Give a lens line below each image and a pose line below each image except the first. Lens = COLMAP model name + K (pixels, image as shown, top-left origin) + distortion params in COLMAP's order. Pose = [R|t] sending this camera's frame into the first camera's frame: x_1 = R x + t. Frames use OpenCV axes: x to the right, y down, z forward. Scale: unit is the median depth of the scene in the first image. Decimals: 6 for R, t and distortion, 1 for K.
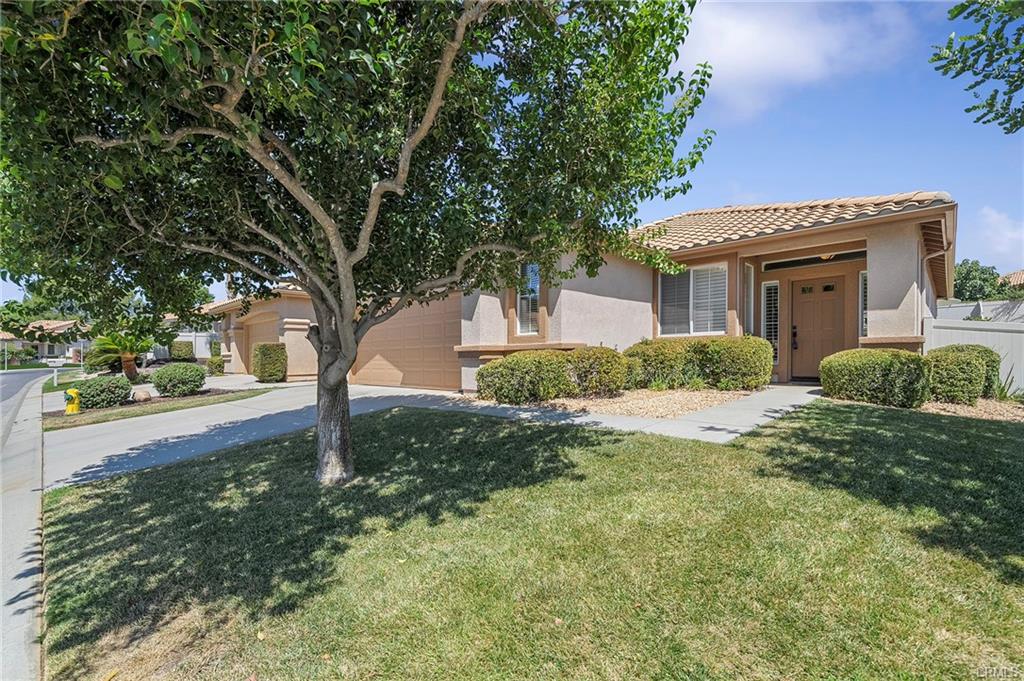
lens RADIAL K [[450.6, 0, 503.8], [0, 450.6, 358.7], [0, 0, 1]] dist [0.001543, 0.000223]
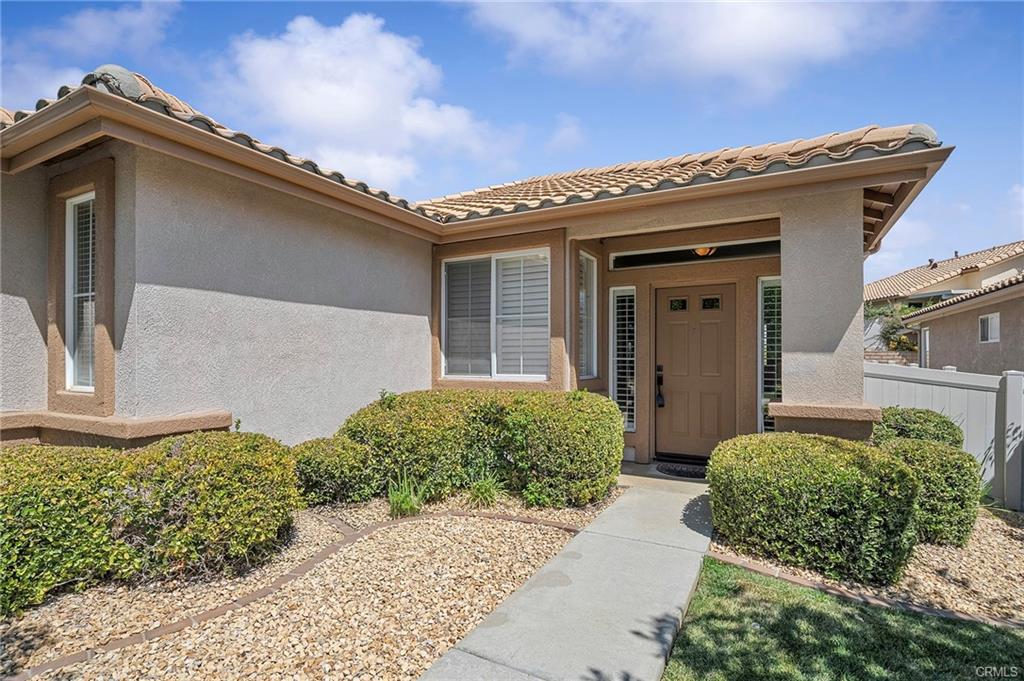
lens RADIAL K [[497.8, 0, 514.9], [0, 497.8, 349.0], [0, 0, 1]] dist [-0.001379, 0.000036]
pose [[0.956752, 0.009244, 0.290758, 0.289222], [-0.003681, 0.999800, -0.019674, -0.082658], [-0.290882, 0.017753, 0.956594, 0.455077]]
